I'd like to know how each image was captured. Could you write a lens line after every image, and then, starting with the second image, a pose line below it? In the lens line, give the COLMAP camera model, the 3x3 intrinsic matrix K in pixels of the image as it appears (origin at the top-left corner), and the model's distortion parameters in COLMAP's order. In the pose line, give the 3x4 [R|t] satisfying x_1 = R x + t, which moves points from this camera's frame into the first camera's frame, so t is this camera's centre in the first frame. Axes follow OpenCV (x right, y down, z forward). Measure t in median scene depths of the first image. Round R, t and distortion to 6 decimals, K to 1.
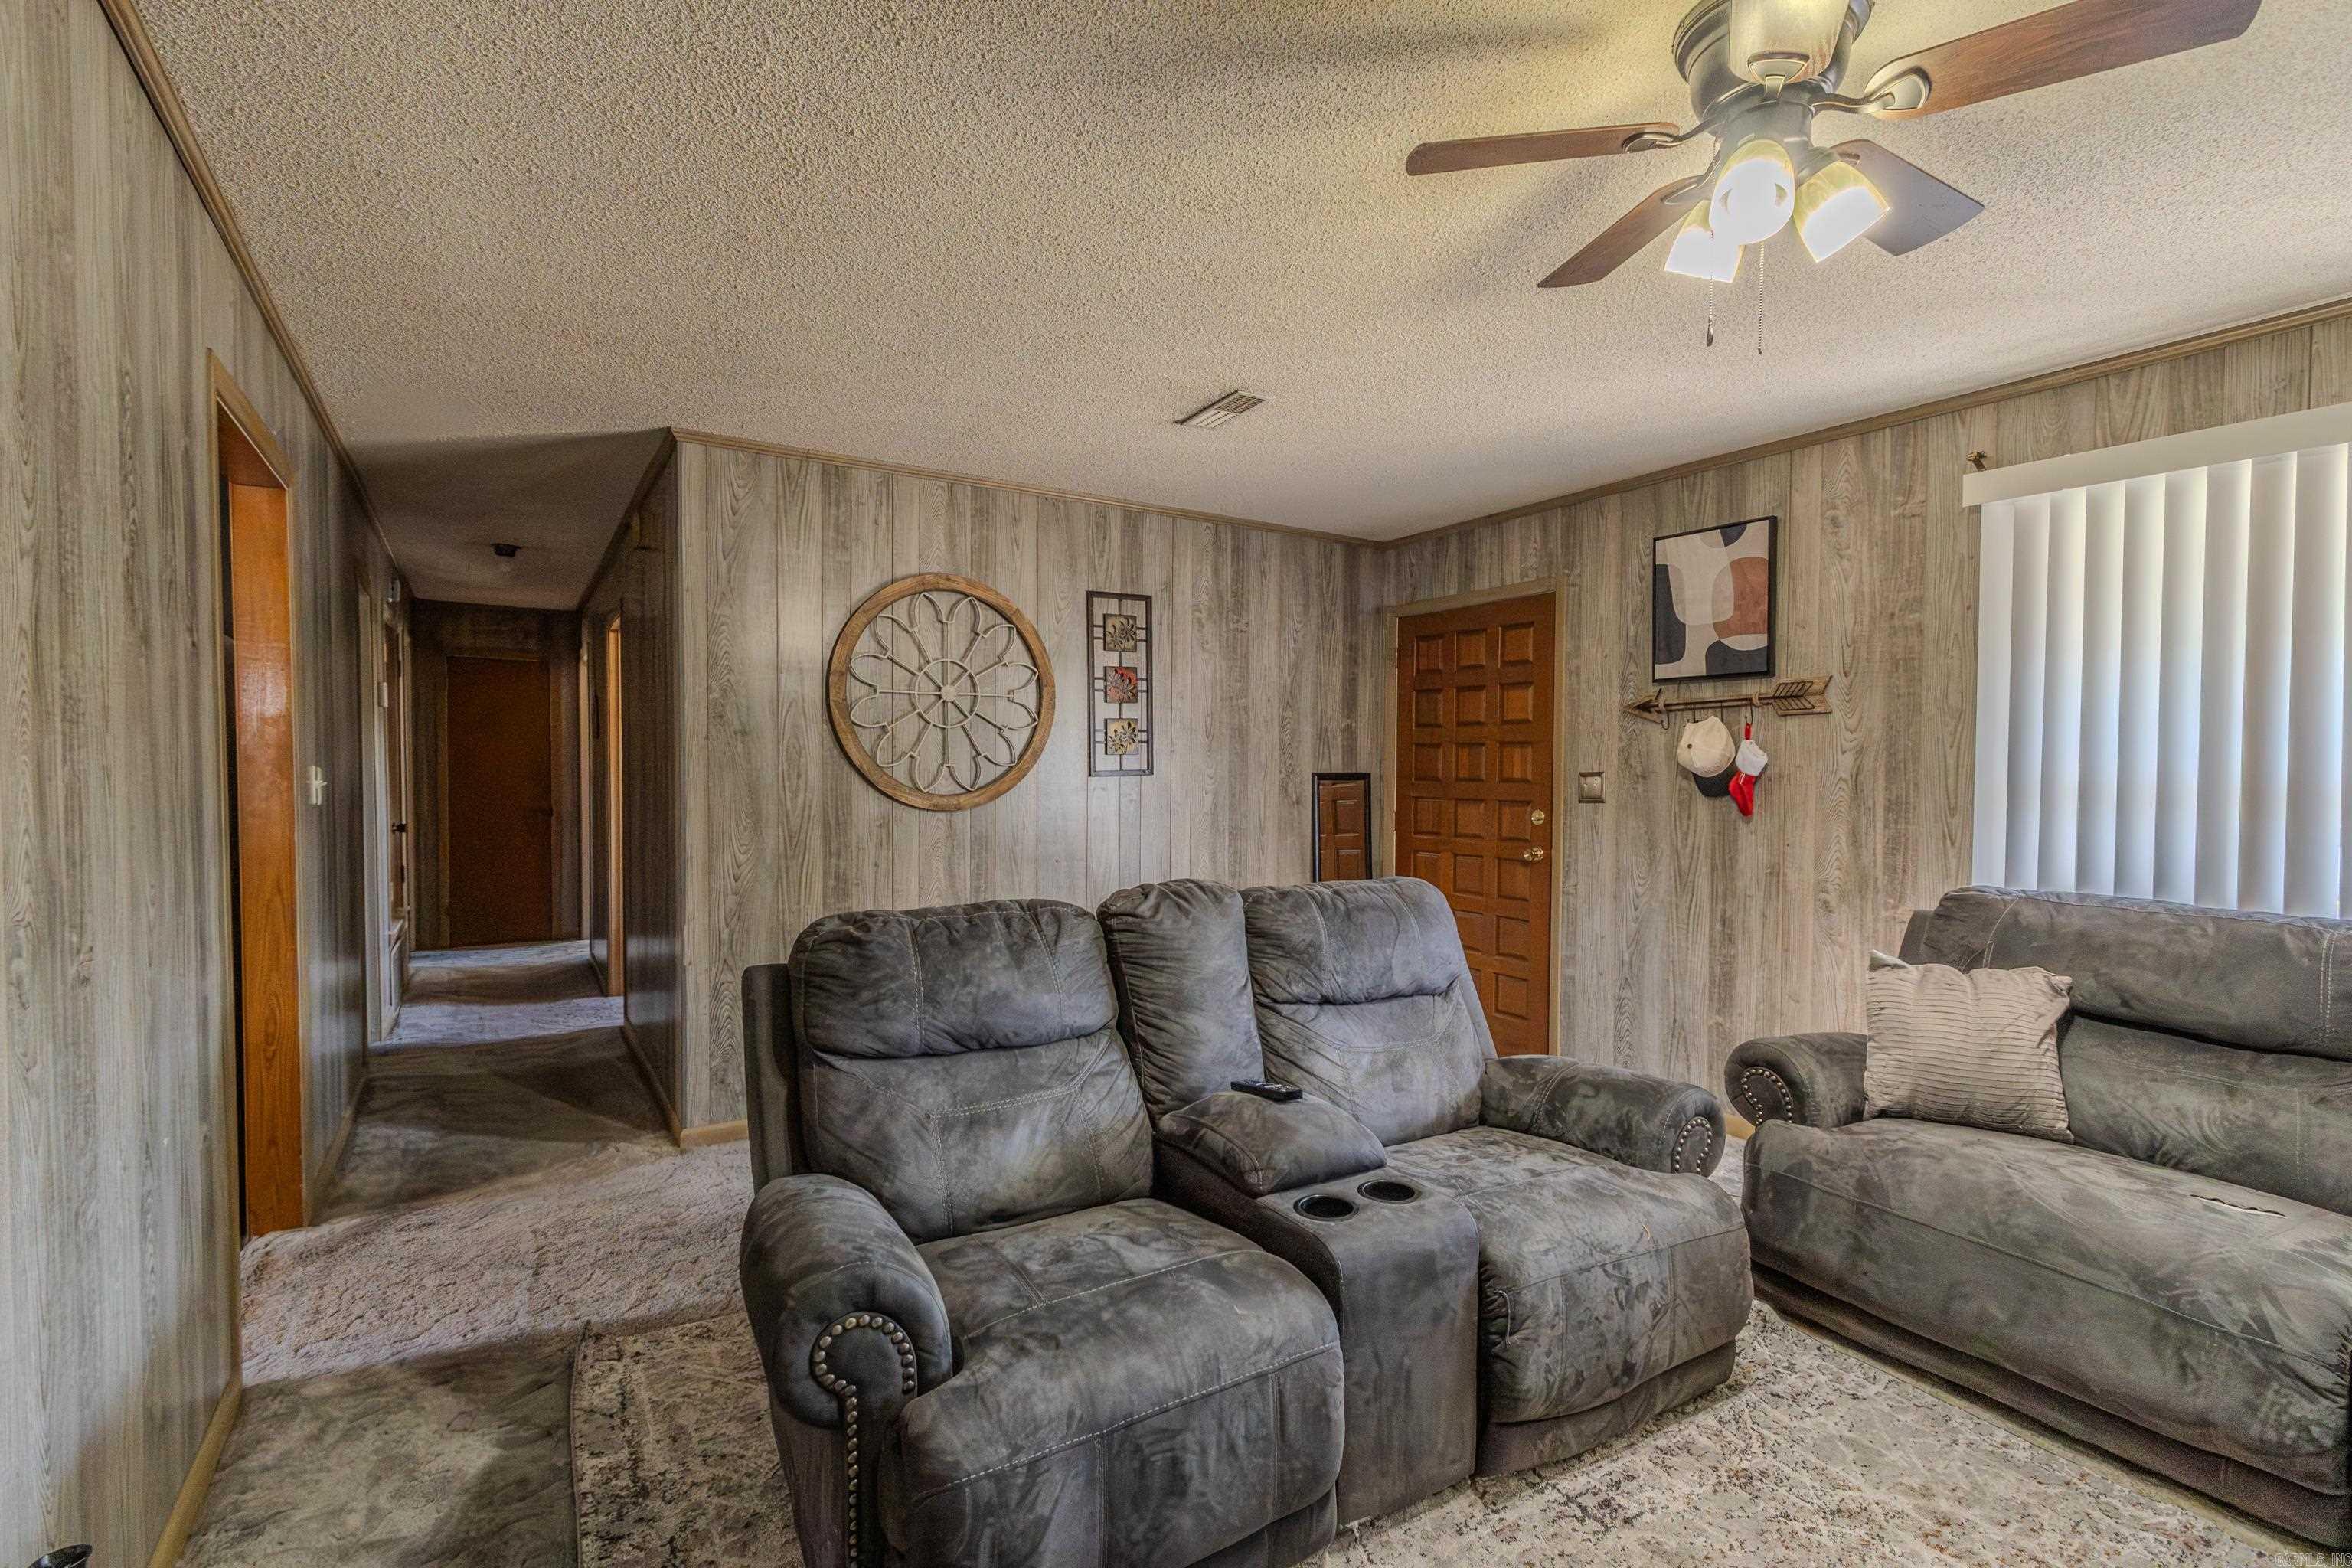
lens RADIAL K [[1066.6, 0, 1176.0], [0, 1066.6, 784.0], [0, 0, 1]] dist [0.009828, -0.000030]
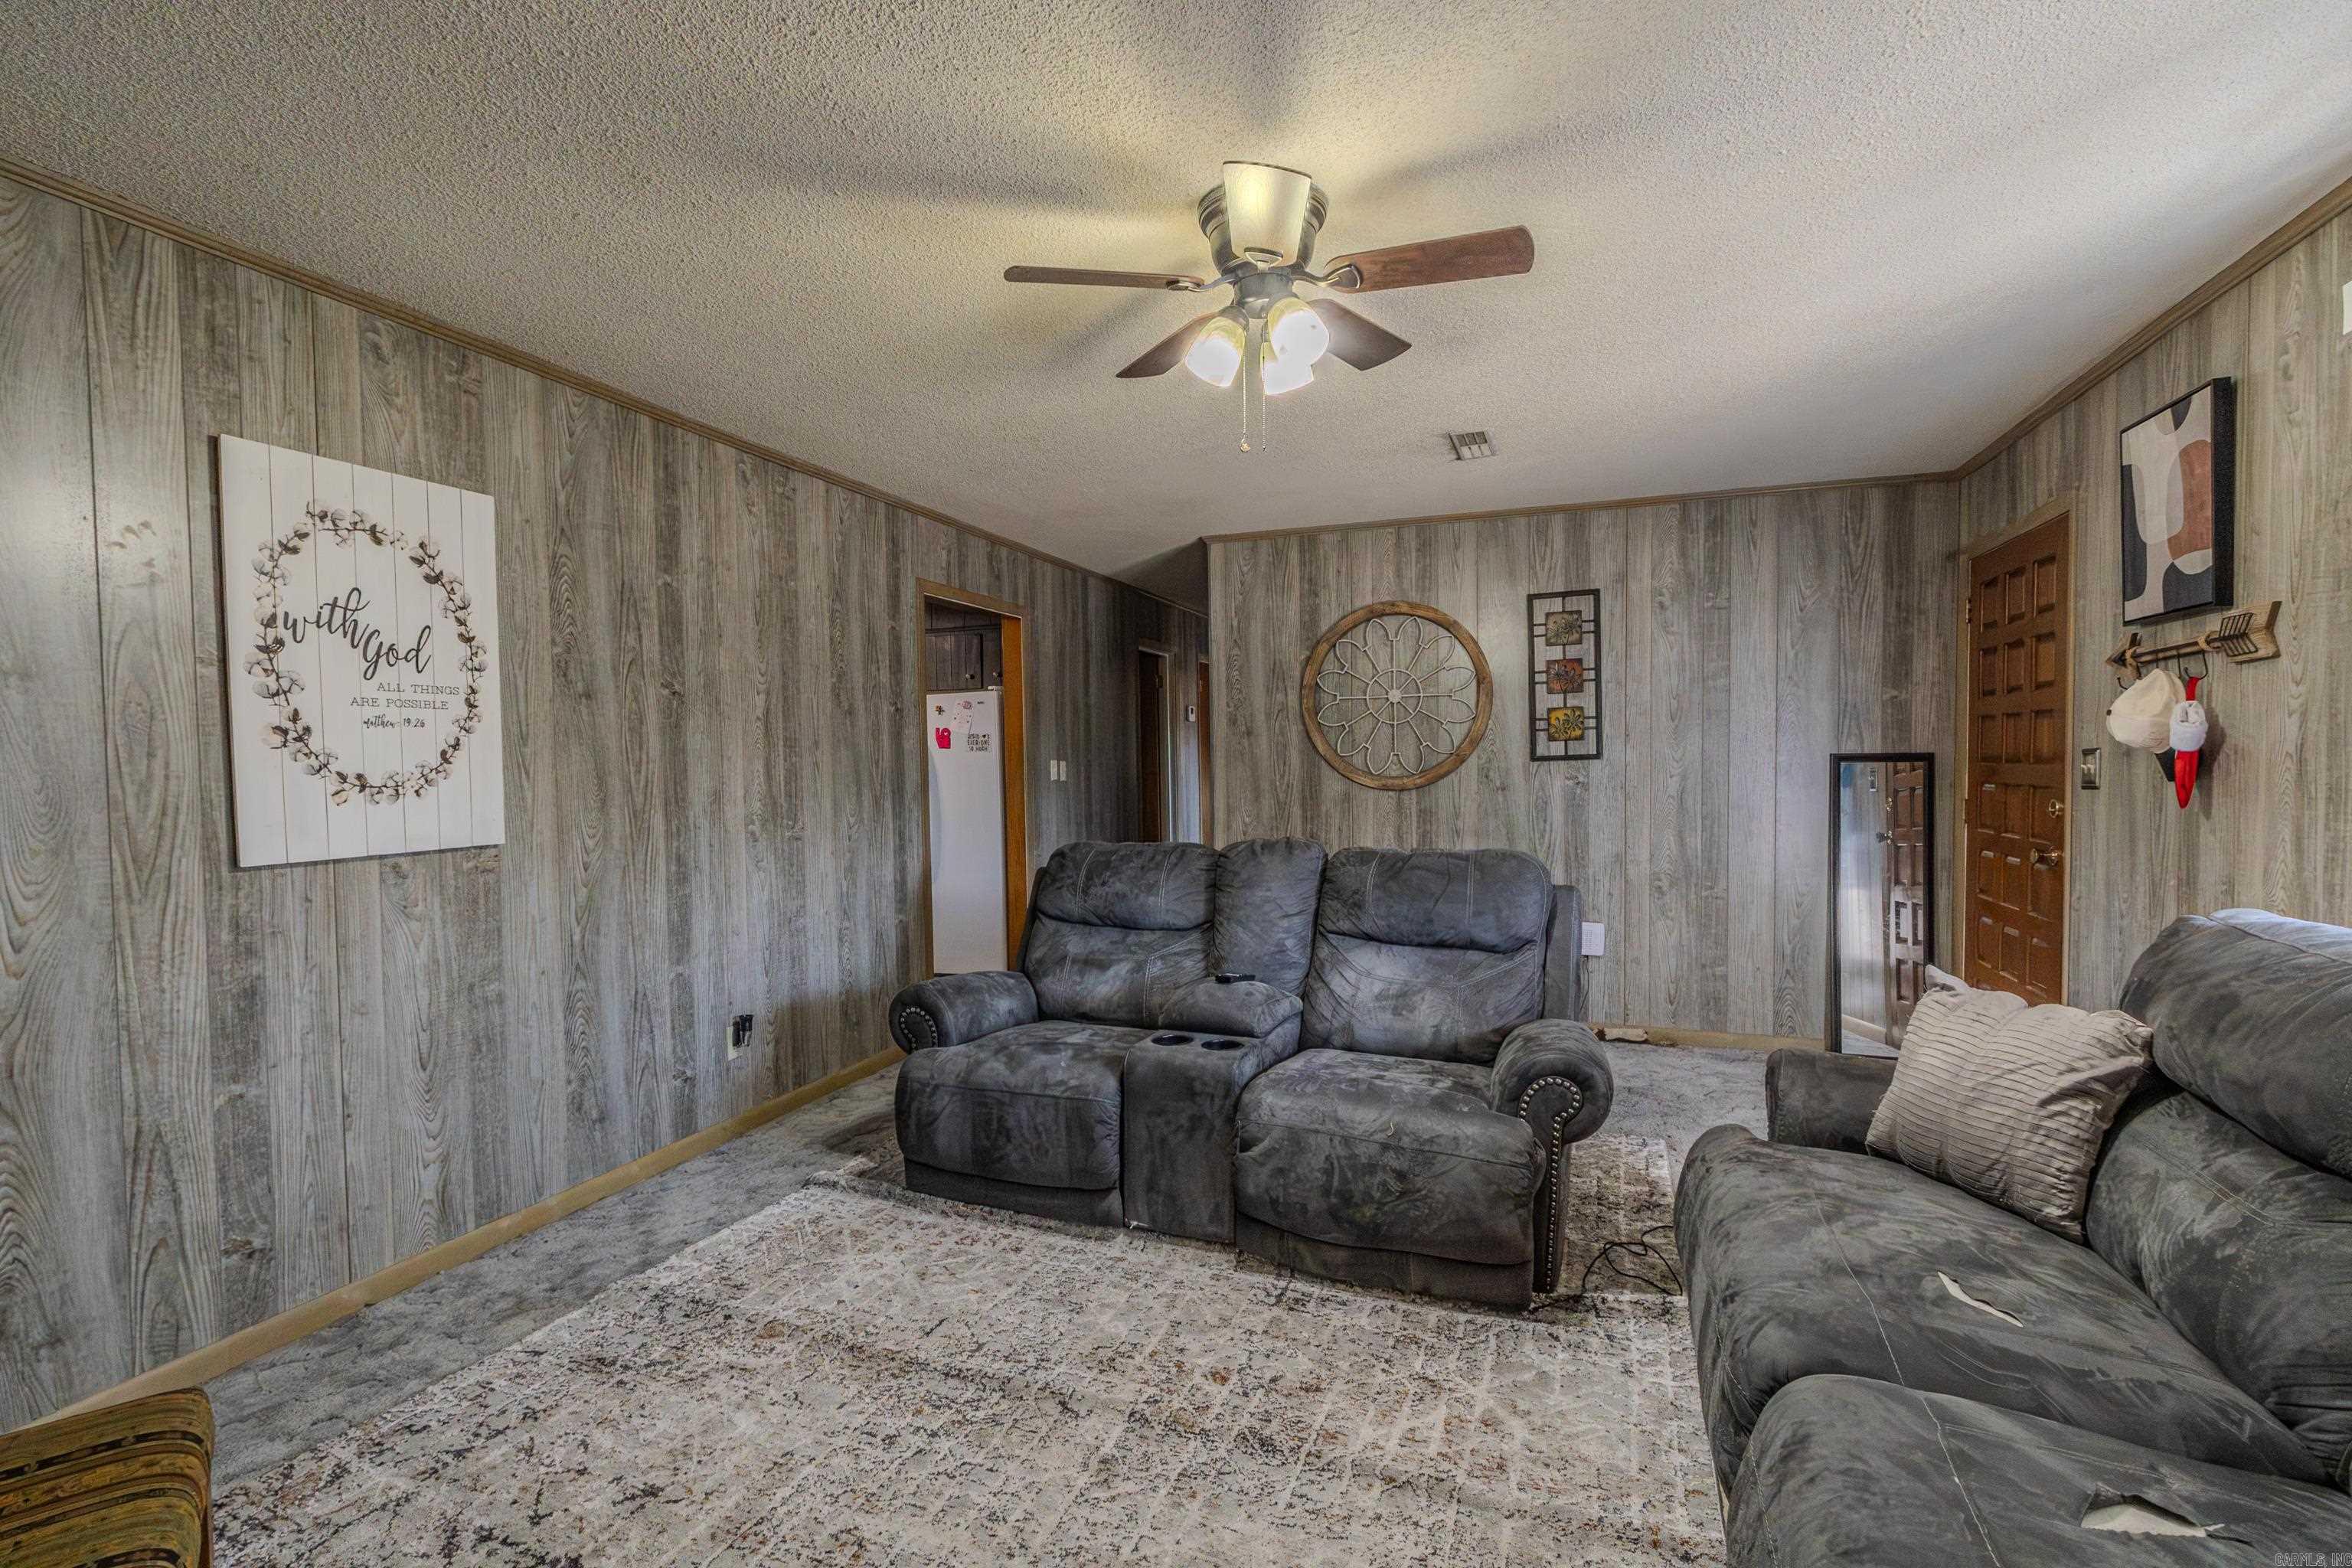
lens RADIAL K [[1060.8, 0, 1176.0], [0, 1060.8, 784.0], [0, 0, 1]] dist [-0.003432, -0.000419]
pose [[0.609619, 0.006434, -0.792668, 0.611710], [0.002604, 0.999945, 0.010119, 0.005017], [0.792690, -0.008233, 0.609569, 0.033627]]
